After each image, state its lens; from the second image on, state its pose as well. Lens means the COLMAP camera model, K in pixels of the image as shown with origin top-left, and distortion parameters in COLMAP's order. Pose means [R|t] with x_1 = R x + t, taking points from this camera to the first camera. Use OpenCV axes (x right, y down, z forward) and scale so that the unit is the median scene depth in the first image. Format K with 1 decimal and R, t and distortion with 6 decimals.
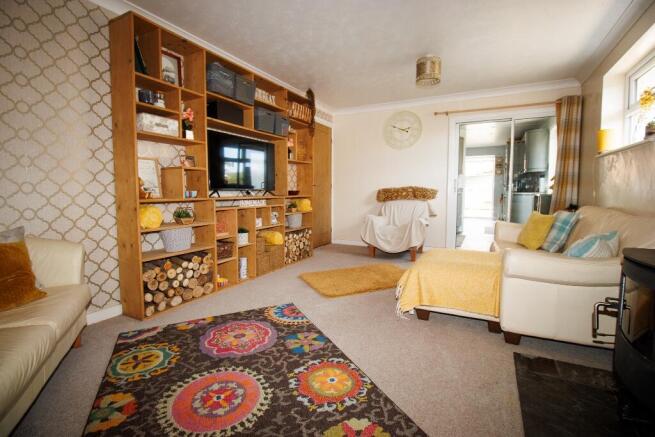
lens RADIAL K [[305.9, 0, 331.4], [0, 305.9, 209.0], [0, 0, 1]] dist [-0.005711, -0.000589]
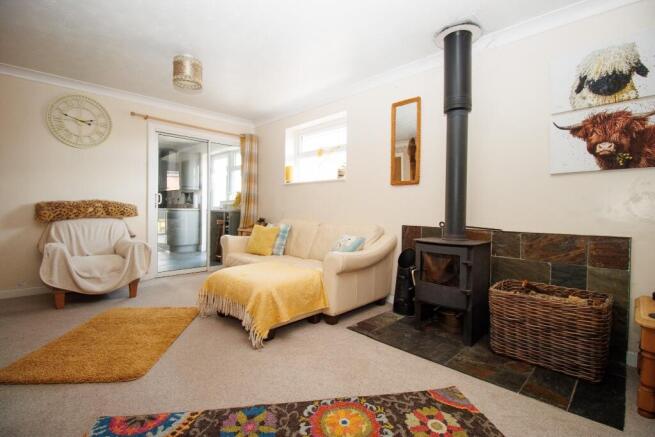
lens RADIAL K [[305.9, 0, 331.4], [0, 305.9, 209.0], [0, 0, 1]] dist [-0.005711, -0.000589]
pose [[0.298776, -0.002643, 0.954320, -0.571179], [0.042313, 0.999049, -0.010480, -0.041799], [-0.953385, 0.043511, 0.298604, 0.485325]]
